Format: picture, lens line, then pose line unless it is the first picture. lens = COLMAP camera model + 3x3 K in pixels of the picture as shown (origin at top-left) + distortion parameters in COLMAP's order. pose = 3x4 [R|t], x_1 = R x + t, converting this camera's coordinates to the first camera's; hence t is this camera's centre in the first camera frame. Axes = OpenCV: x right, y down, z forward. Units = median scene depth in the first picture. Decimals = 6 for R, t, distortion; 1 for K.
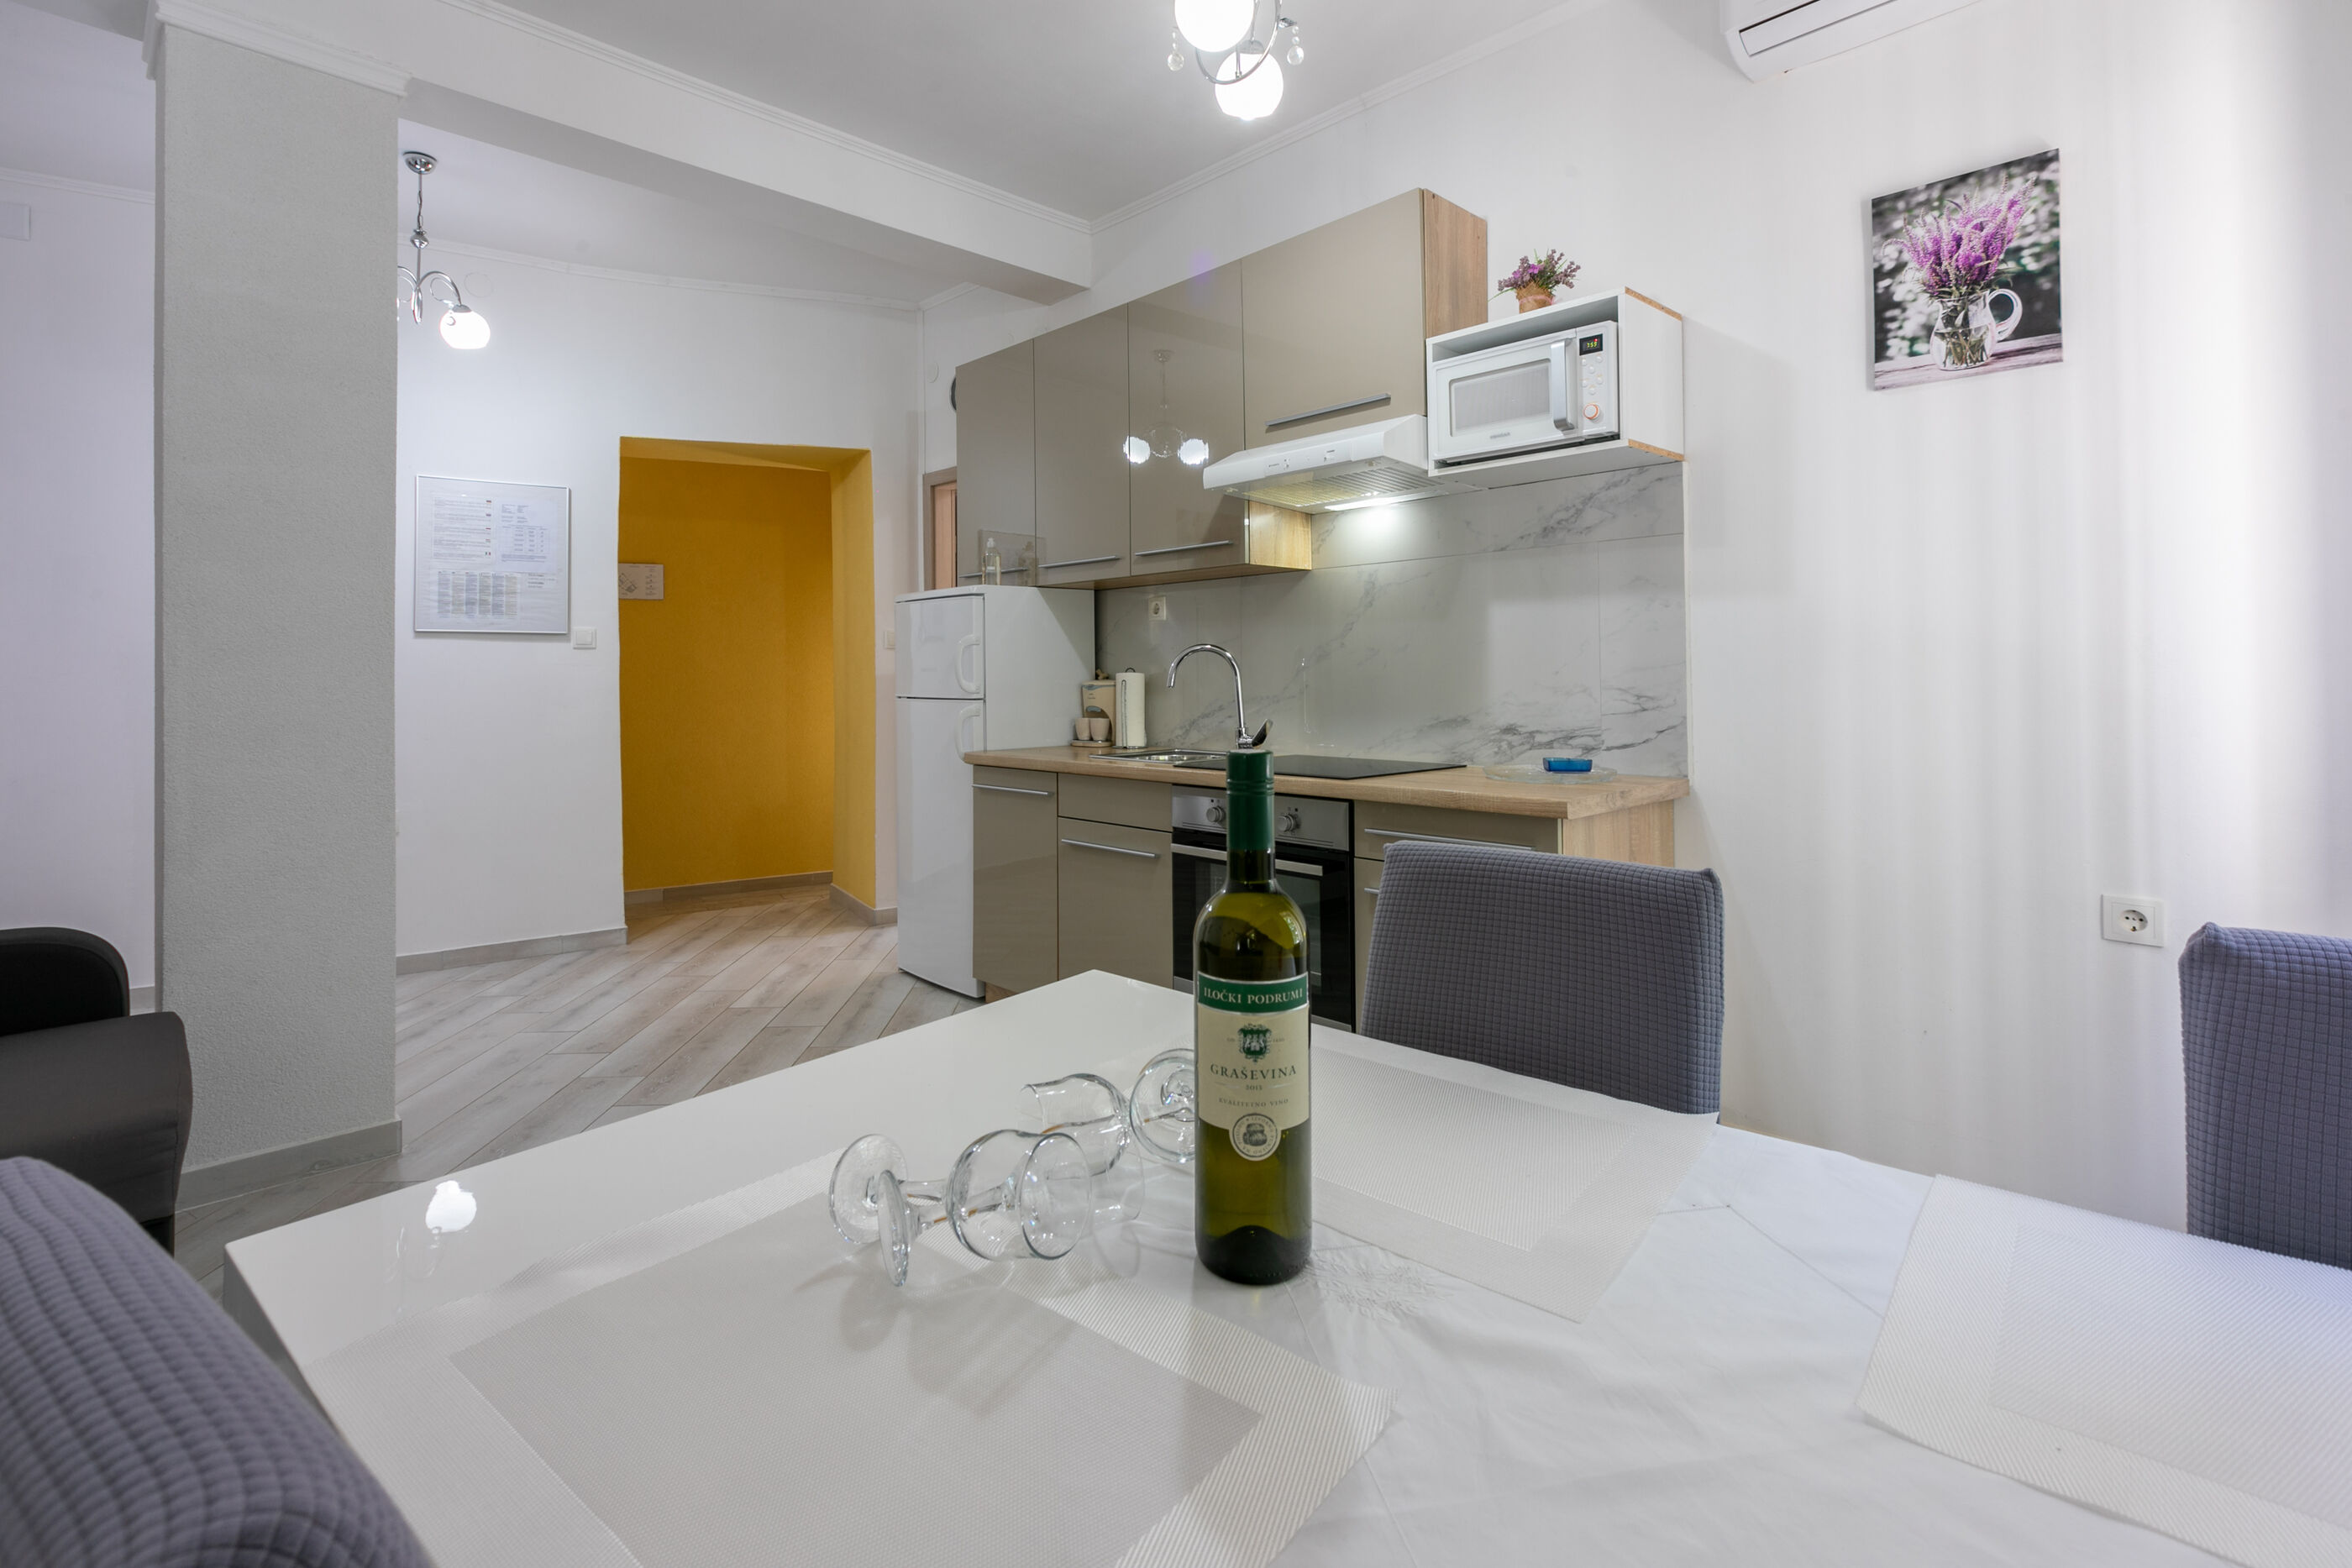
lens RADIAL K [[1068.3, 0, 1169.0], [0, 1068.3, 655.6], [0, 0, 1]] dist [-0.000220, 0.000258]
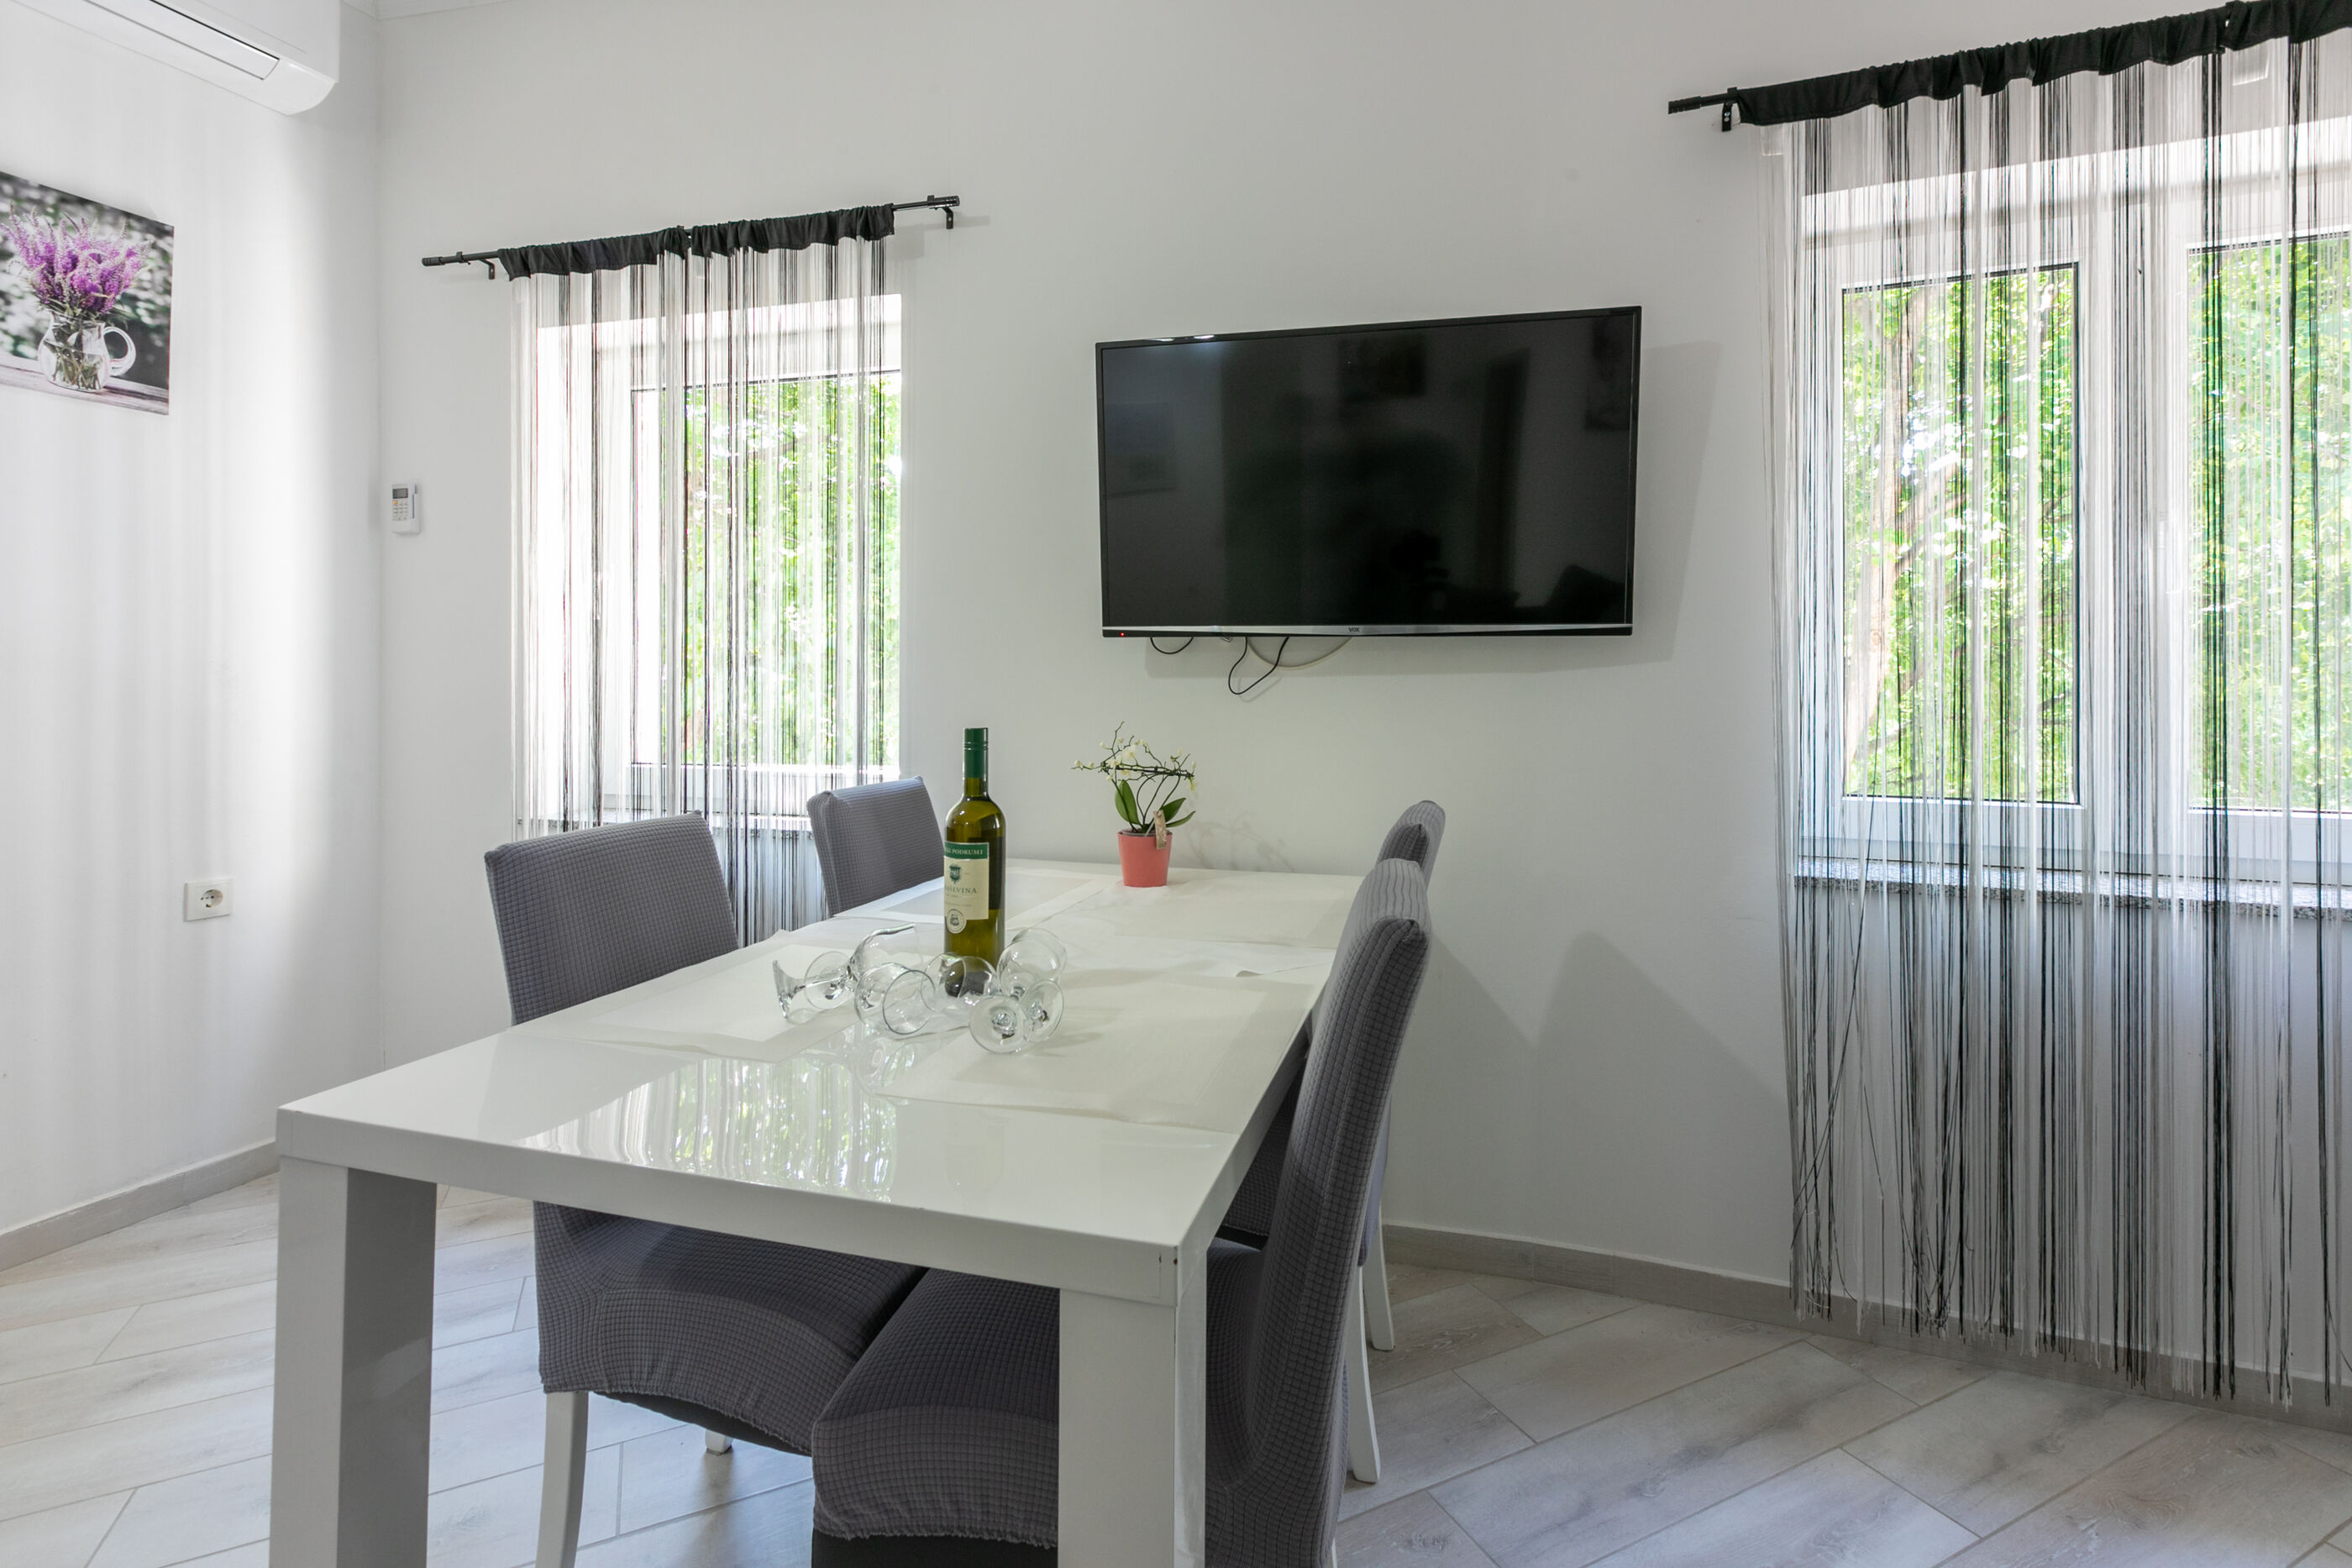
lens RADIAL K [[1068.3, 0, 1163.3], [0, 1068.3, 682.1], [0, 0, 1]] dist [-0.000220, 0.000258]
pose [[-0.389556, 0.011063, 0.920936, -0.482272], [-0.011393, 0.999793, -0.016830, 0.009394], [-0.920932, -0.017048, -0.389349, 0.374437]]
